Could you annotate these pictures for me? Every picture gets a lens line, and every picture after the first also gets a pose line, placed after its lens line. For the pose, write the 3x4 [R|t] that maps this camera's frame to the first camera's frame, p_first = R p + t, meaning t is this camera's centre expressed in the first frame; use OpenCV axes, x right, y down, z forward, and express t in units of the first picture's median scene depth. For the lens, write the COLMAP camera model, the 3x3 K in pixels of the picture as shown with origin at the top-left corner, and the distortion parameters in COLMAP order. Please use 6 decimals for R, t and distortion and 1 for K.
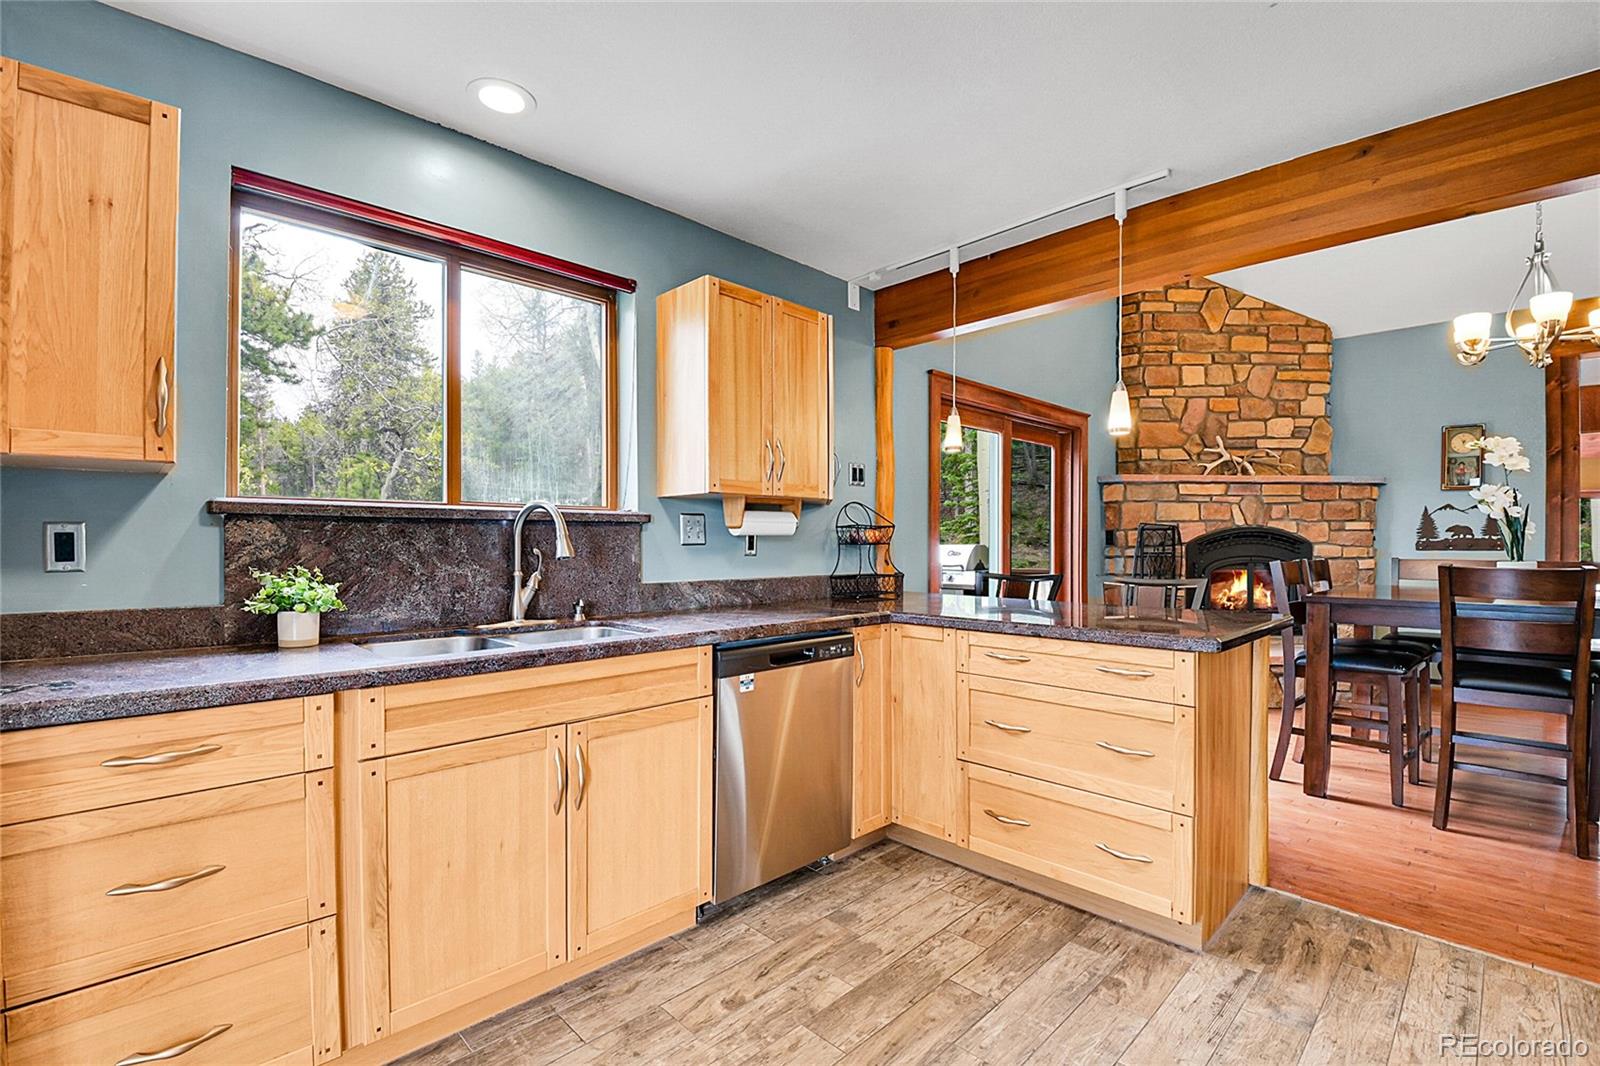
lens RADIAL K [[731.4, 0, 797.0], [0, 731.4, 553.6], [0, 0, 1]] dist [-0.020353, -0.003912]
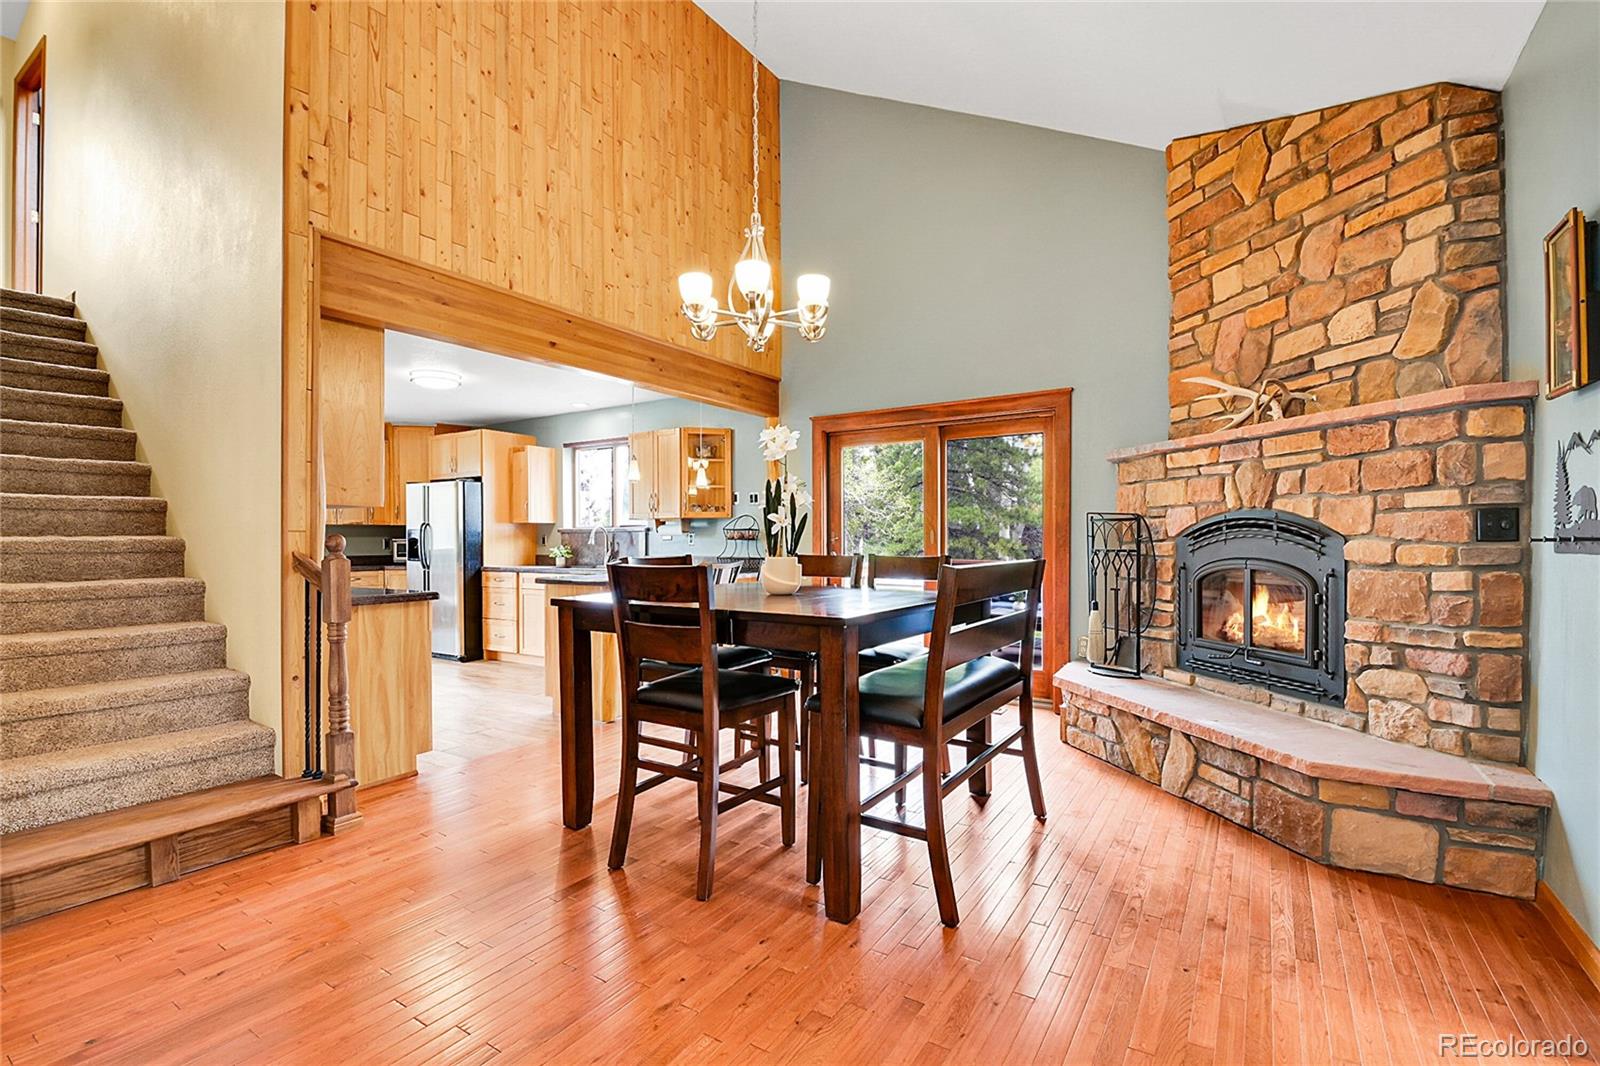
lens RADIAL K [[731.4, 0, 800.5], [0, 731.4, 547.8], [0, 0, 1]] dist [-0.020353, -0.003912]
pose [[0.198095, 0.014378, -0.980077, 2.296677], [-0.006584, 0.999889, 0.013338, -0.021684], [0.980161, 0.003810, 0.198167, 1.003661]]
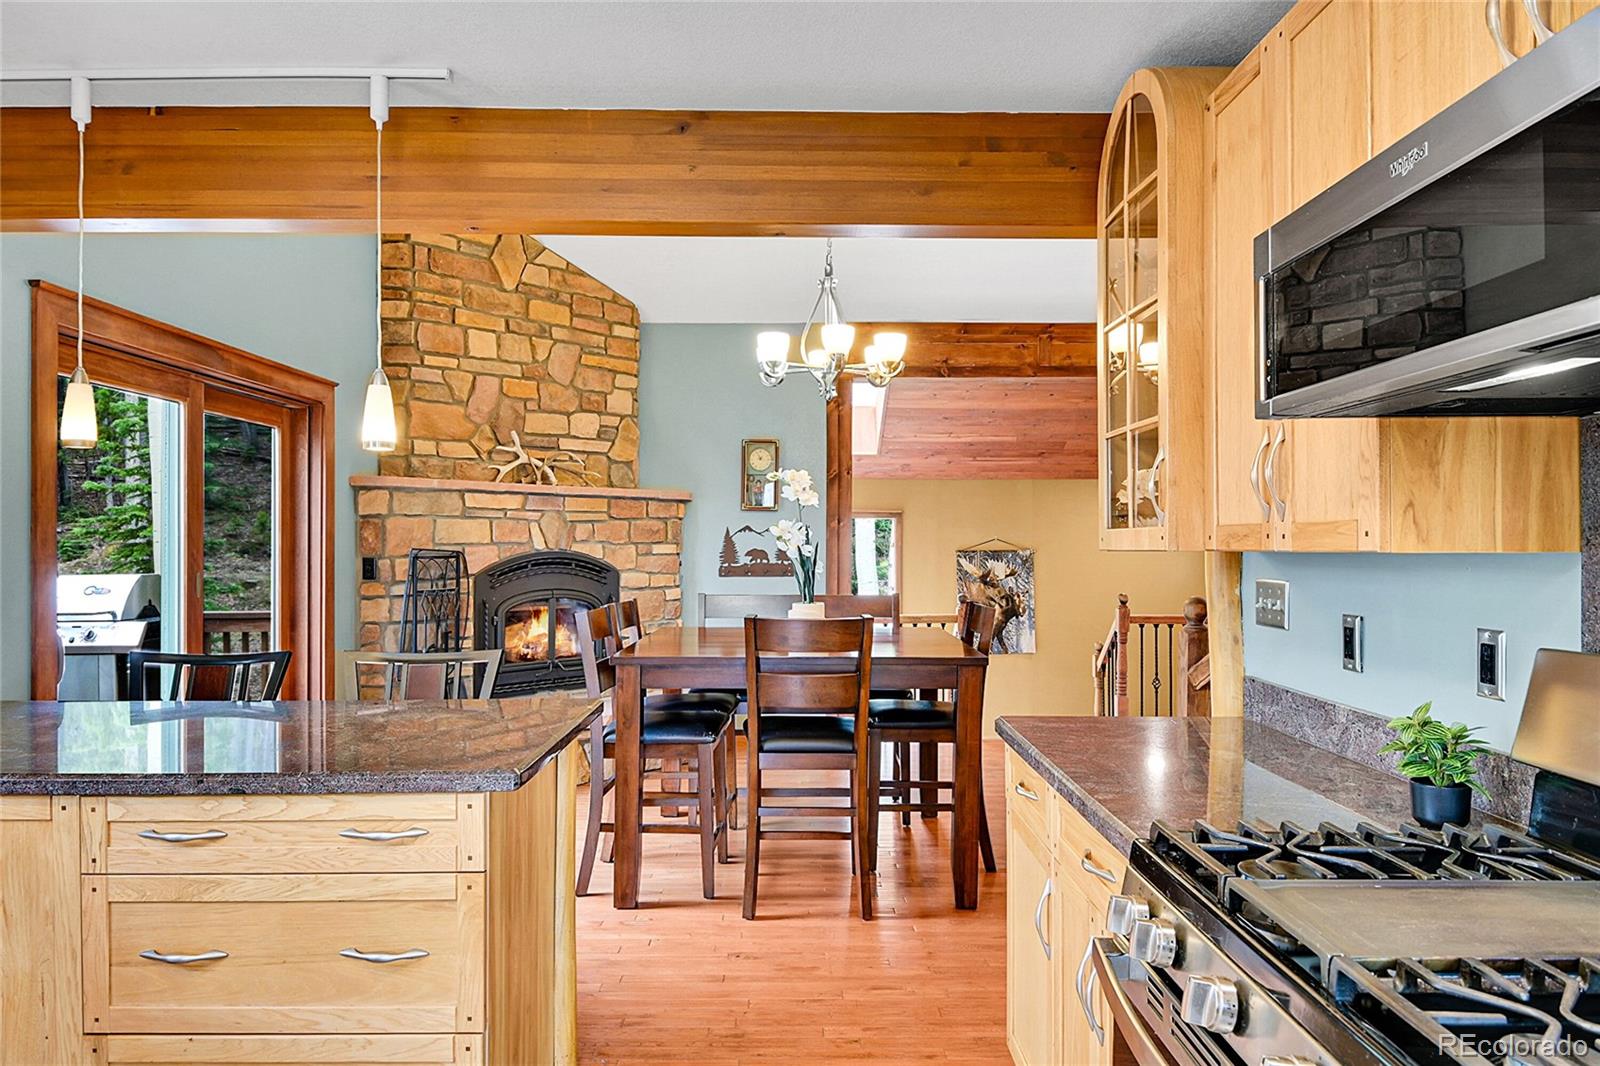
lens RADIAL K [[1040.2, 0, 793.7], [0, 1040.2, 557.3], [0, 0, 1]] dist [0.028365, -0.021810]
pose [[0.704640, -0.005993, 0.709539, 0.036971], [0.002215, 0.999978, 0.006247, -0.073616], [-0.709561, -0.002831, 0.704638, 0.067102]]
